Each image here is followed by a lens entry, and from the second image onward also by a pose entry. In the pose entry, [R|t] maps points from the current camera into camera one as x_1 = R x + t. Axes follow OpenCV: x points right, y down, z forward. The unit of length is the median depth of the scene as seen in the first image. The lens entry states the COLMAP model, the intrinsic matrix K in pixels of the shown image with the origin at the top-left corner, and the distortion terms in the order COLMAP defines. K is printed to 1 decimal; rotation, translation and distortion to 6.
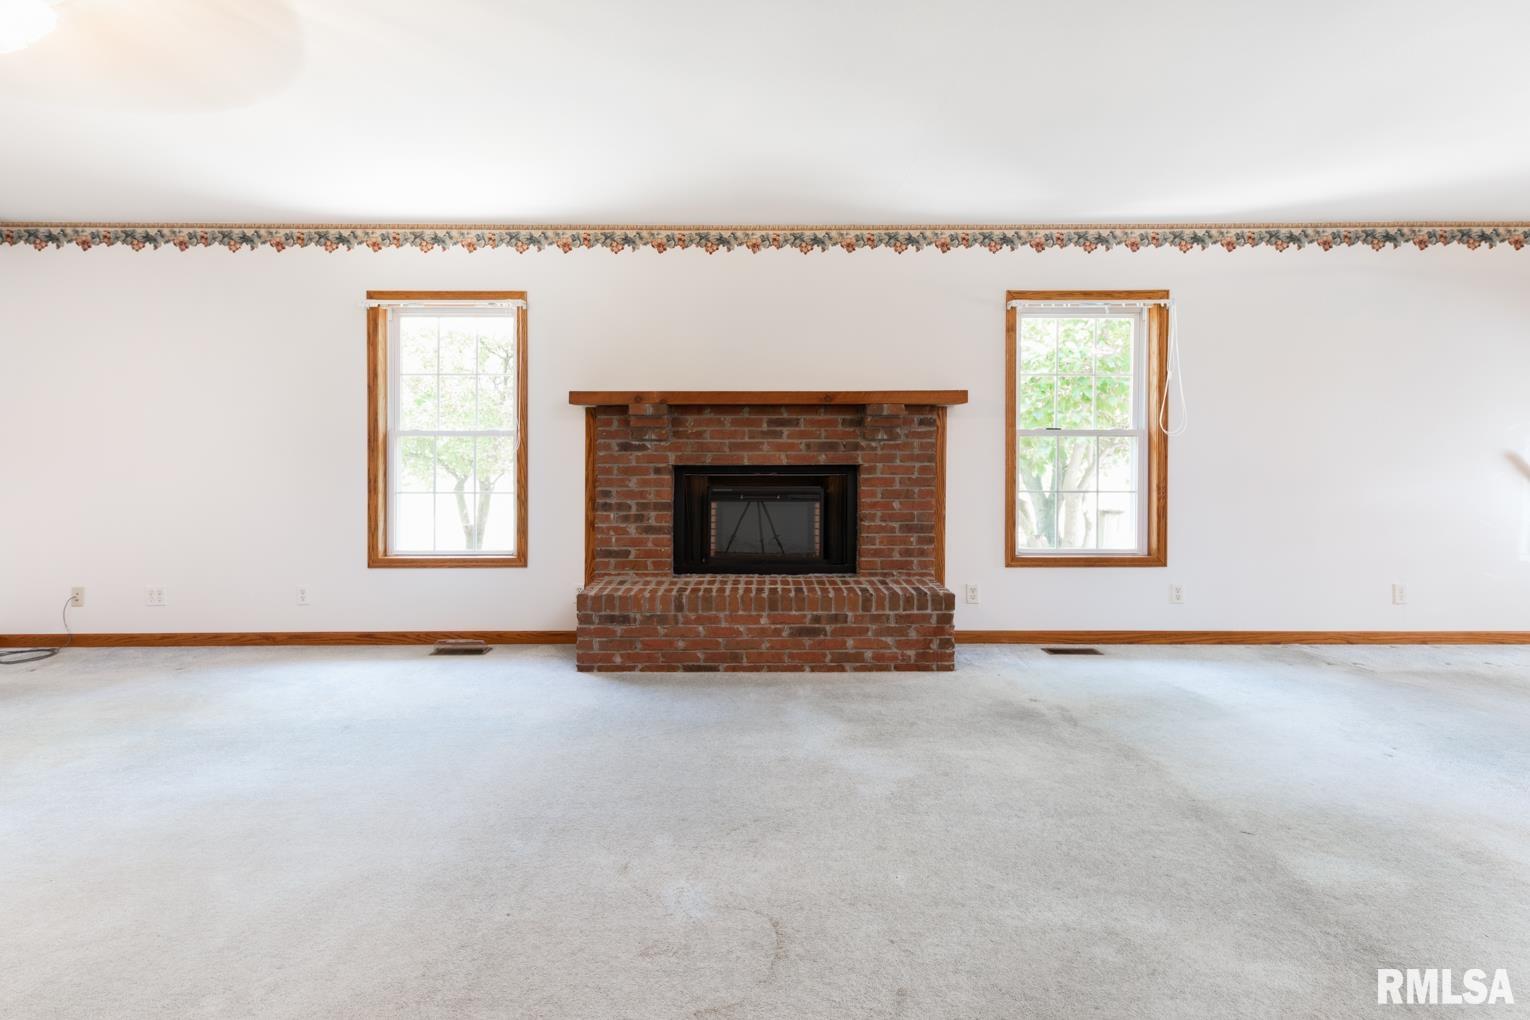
lens RADIAL K [[690.8, 0, 764.3], [0, 690.8, 456.3], [0, 0, 1]] dist [0.009532, 0.000052]
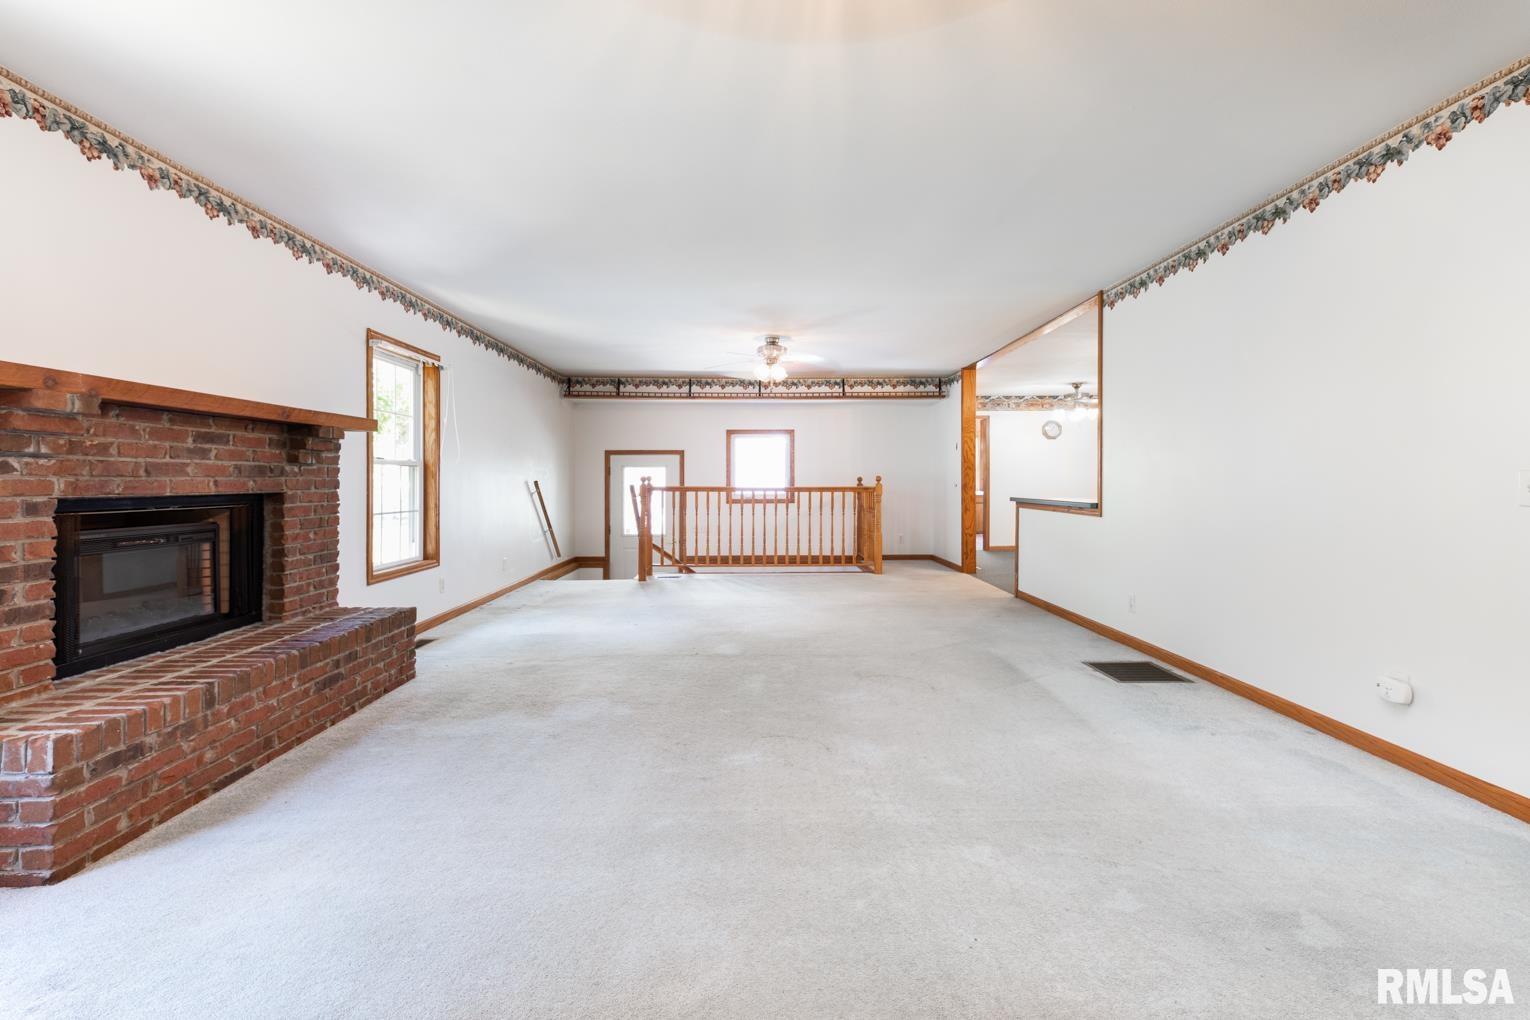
lens RADIAL K [[631.9, 0, 761.3], [0, 631.9, 491.0], [0, 0, 1]] dist [0.012011, -0.000694]
pose [[0.033568, -0.016109, 0.999307, -0.655427], [0.005021, 0.999860, 0.015949, 0.000465], [-0.999424, 0.004482, 0.033645, 0.381119]]
